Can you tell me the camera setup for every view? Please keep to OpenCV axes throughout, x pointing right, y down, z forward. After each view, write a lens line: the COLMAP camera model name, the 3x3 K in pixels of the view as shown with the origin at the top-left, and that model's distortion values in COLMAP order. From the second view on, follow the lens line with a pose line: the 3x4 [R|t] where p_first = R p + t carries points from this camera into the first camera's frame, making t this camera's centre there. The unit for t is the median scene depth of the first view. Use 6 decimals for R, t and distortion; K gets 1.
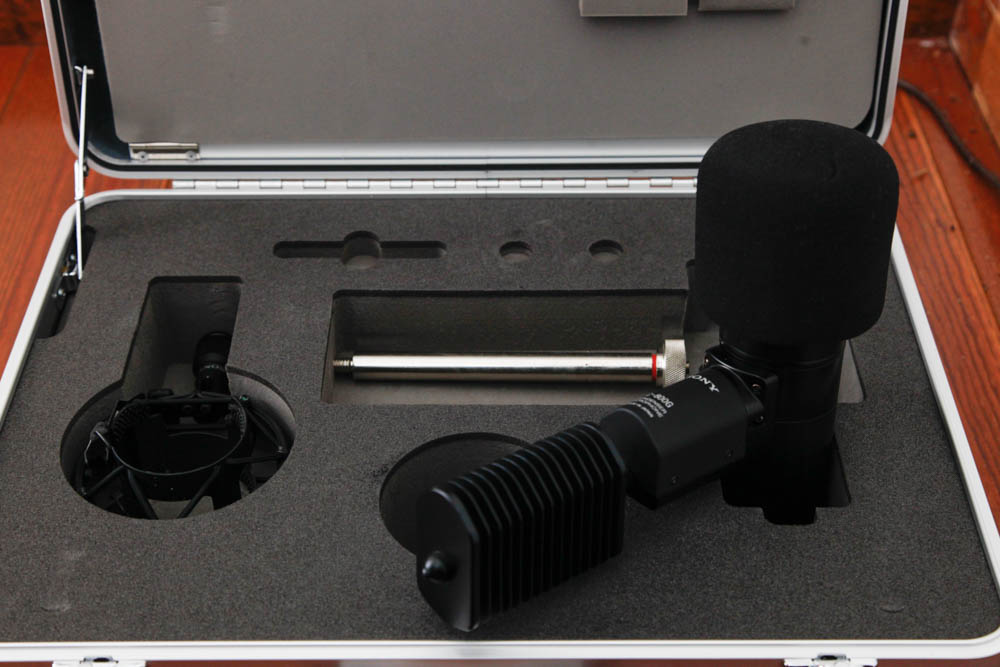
lens RADIAL K [[1567.6, 0, 500.0], [0, 1567.6, 333.5], [0, 0, 1]] dist [0.086595, -0.001312]
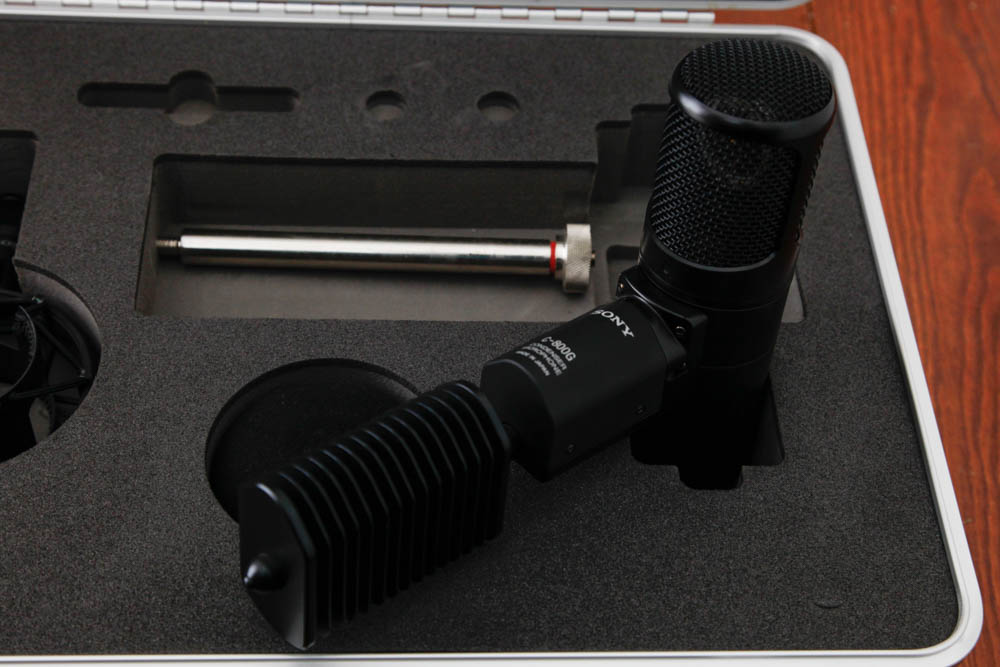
lens RADIAL K [[1567.6, 0, 500.0], [0, 1567.6, 333.5], [0, 0, 1]] dist [0.086595, -0.001312]
pose [[0.997475, 0.014125, 0.069602, 0.014278], [-0.027408, 0.980663, 0.193775, -0.098660], [-0.065520, -0.195193, 0.978574, 0.190753]]
